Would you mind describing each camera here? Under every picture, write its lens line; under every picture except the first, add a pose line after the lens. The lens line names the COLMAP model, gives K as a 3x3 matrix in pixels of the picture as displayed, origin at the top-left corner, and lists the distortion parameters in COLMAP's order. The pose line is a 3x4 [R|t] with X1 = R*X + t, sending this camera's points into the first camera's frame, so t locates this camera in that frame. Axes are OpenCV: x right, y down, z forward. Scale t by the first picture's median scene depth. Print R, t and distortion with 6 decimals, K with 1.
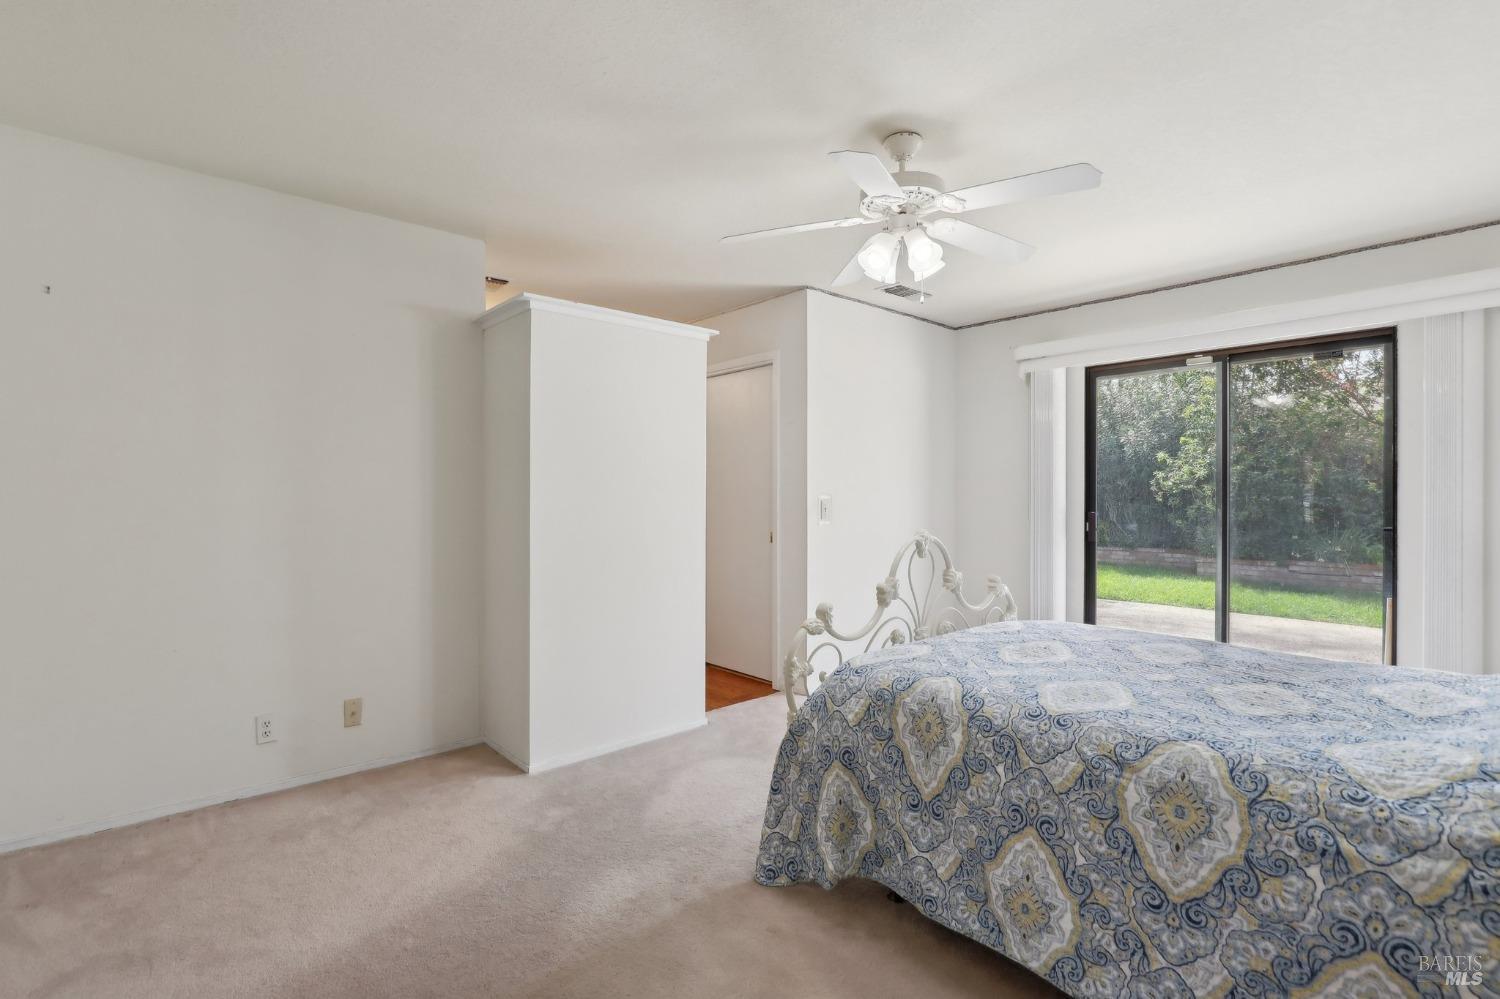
lens RADIAL K [[701.7, 0, 746.3], [0, 701.7, 490.1], [0, 0, 1]] dist [-0.006321, 0.001701]
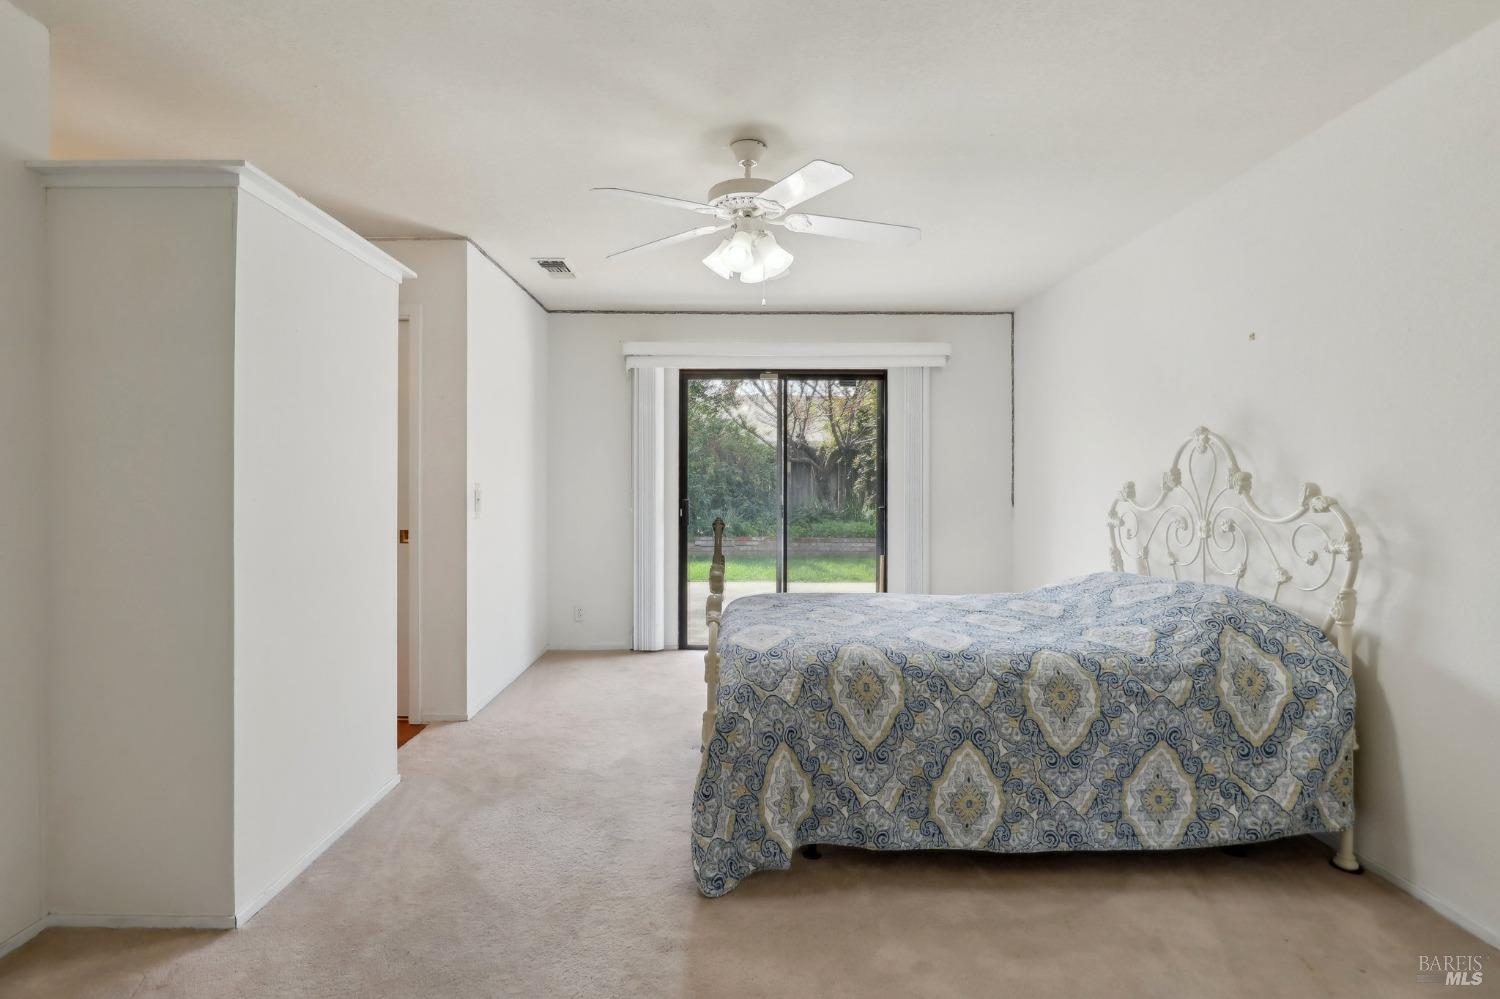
lens RADIAL K [[757.6, 0, 700.6], [0, 757.6, 478.1], [0, 0, 1]] dist [-0.003555, -0.001305]
pose [[0.665602, 0.006628, 0.746277, -0.902758], [-0.006390, 0.999975, -0.003183, 0.001856], [-0.746279, -0.002650, 0.665628, 0.403219]]
